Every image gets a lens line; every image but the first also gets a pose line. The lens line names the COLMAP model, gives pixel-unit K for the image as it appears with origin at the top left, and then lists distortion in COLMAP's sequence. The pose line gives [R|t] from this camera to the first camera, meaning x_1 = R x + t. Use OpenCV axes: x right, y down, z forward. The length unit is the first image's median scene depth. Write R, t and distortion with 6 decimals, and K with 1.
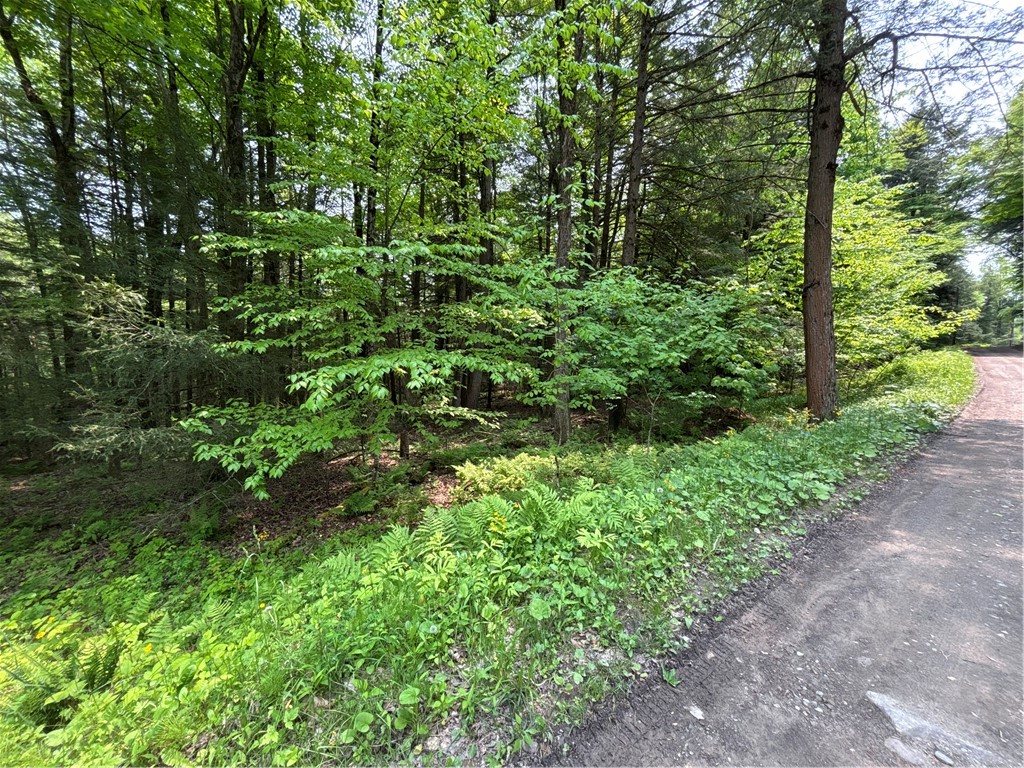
lens RADIAL K [[413.3, 0, 512.0], [0, 413.3, 384.0], [0, 0, 1]] dist [0.003257, -0.000745]
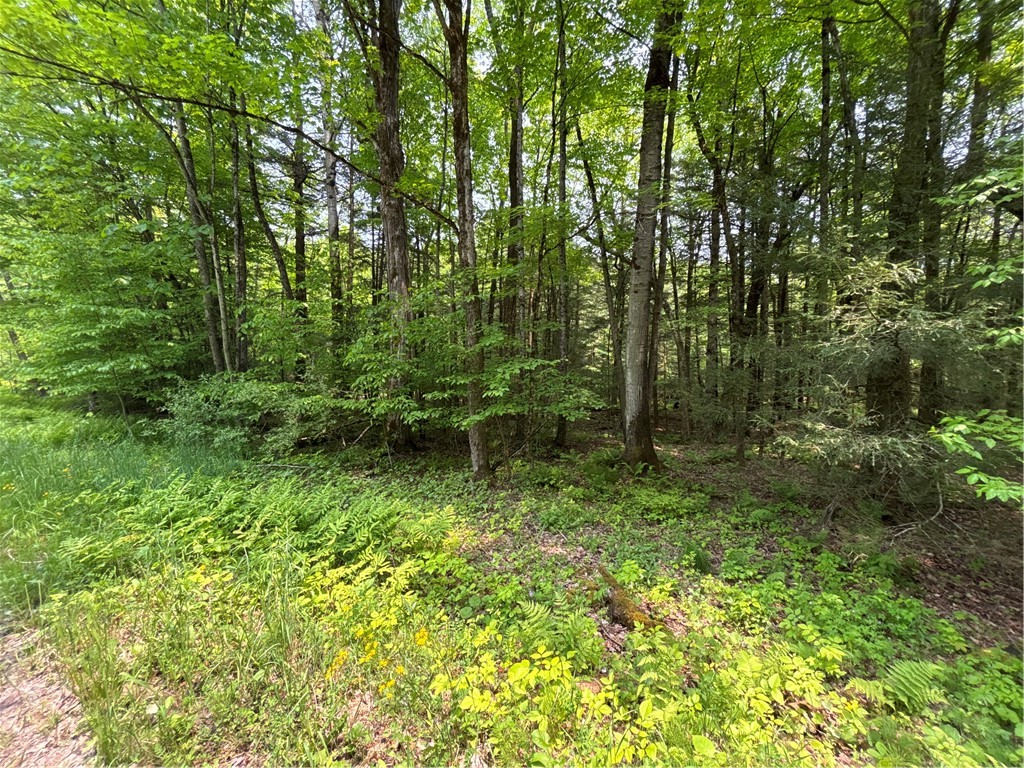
lens RADIAL K [[413.3, 0, 512.0], [0, 413.3, 384.0], [0, 0, 1]] dist [0.003257, -0.000745]
pose [[0.378374, 0.058308, -0.923815, -0.354624], [-0.058404, 0.997529, 0.039039, 0.012545], [0.923808, 0.039183, 0.380845, 0.000938]]
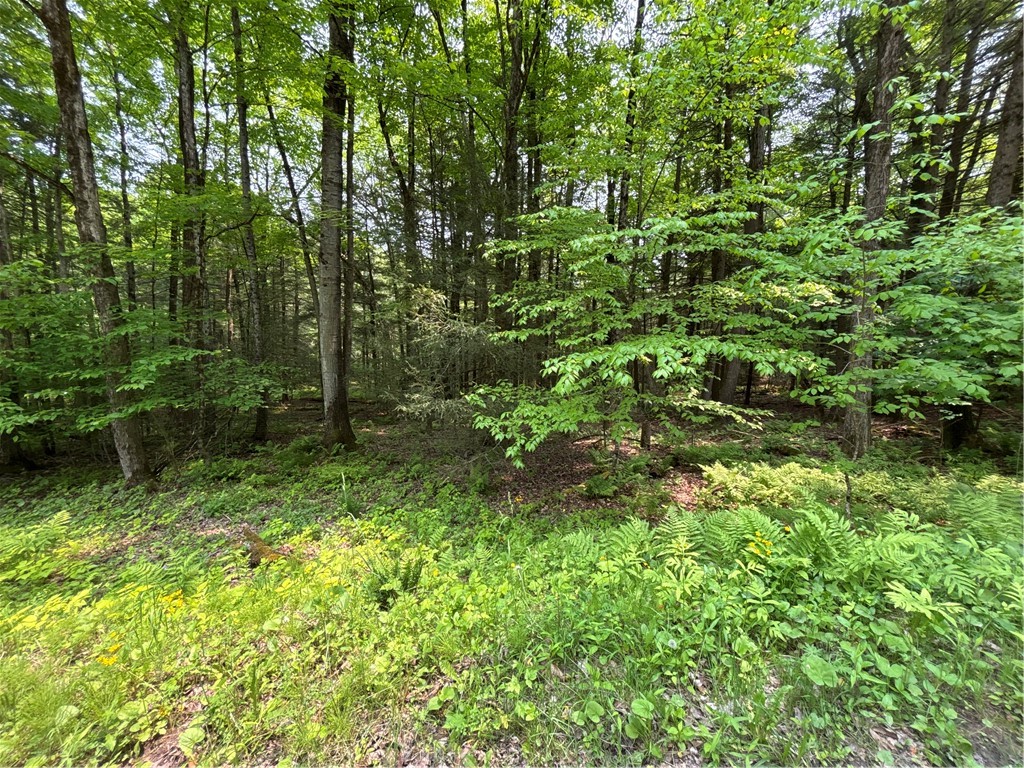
lens RADIAL K [[413.3, 0, 512.0], [0, 413.3, 384.0], [0, 0, 1]] dist [0.003257, -0.000745]
pose [[0.839768, 0.050356, -0.540606, -0.009680], [-0.035538, 0.998653, 0.037818, 0.002663], [0.541782, -0.012546, 0.840426, 0.024264]]
